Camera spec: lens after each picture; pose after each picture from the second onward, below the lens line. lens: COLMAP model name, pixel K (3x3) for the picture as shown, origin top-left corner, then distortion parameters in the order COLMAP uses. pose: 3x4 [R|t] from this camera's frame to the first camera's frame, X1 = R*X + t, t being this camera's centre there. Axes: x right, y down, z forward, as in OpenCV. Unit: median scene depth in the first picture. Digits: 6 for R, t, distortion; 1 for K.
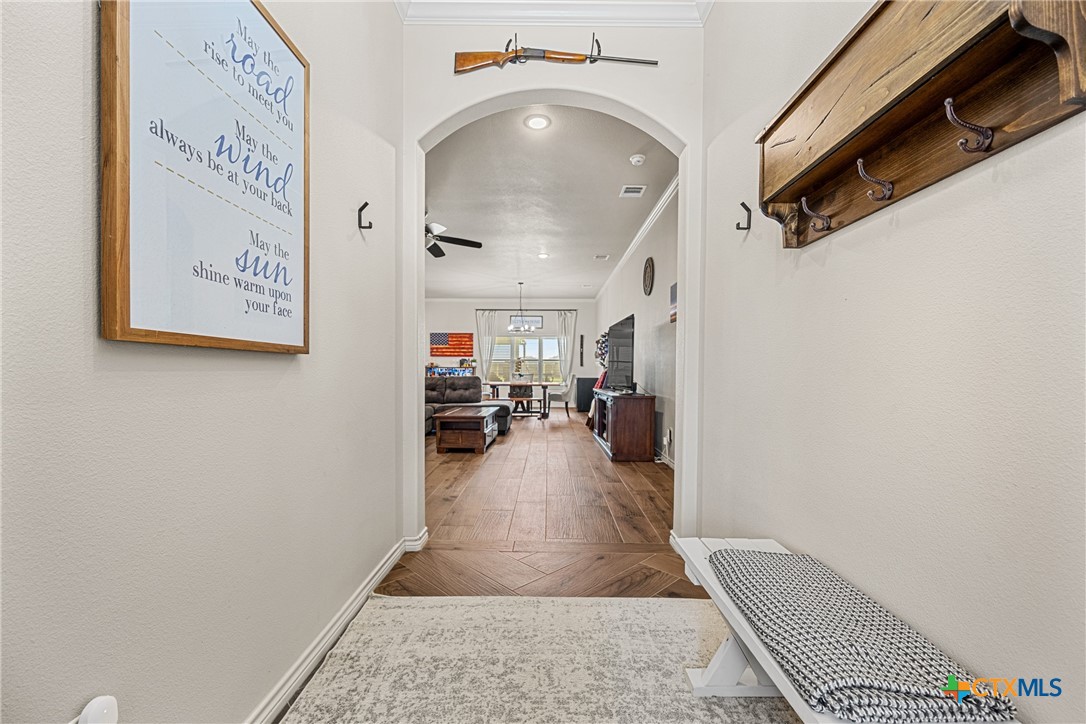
lens RADIAL K [[440.8, 0, 548.6], [0, 440.8, 360.6], [0, 0, 1]] dist [-0.000352, -0.000052]
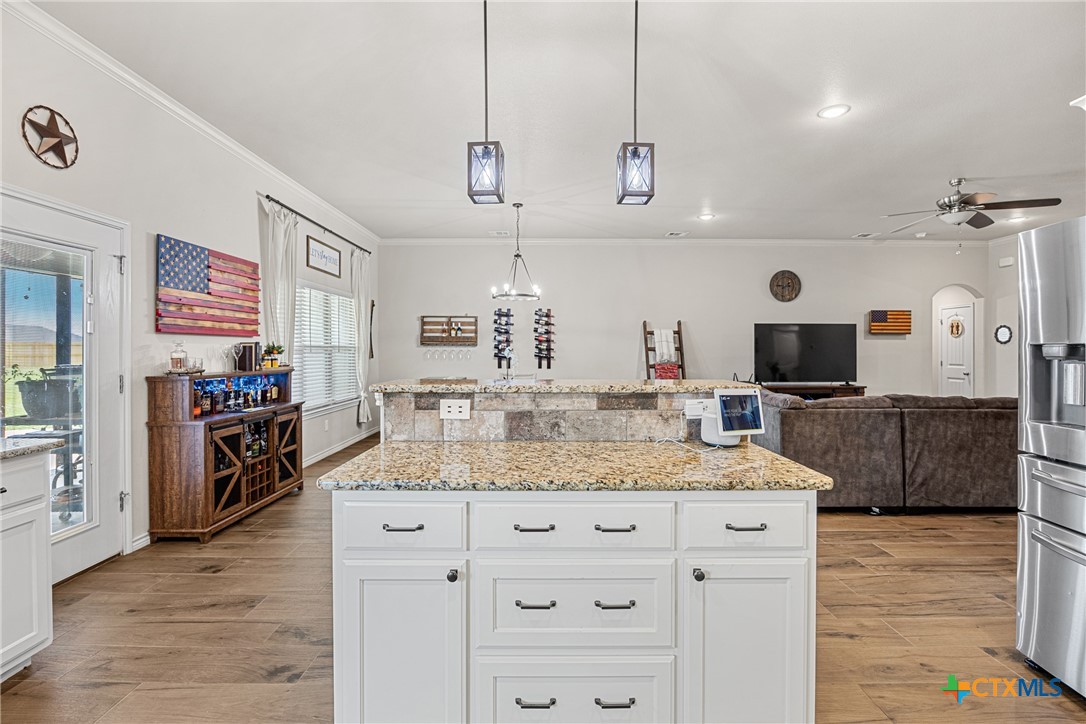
lens RADIAL K [[523.8, 0, 548.4], [0, 523.8, 351.0], [0, 0, 1]] dist [0.001715, 0.000056]
pose [[-0.008619, -0.009563, 0.999917, -0.565506], [-0.021505, 0.999725, 0.009376, -0.006803], [-0.999732, -0.021422, -0.008822, 0.801981]]
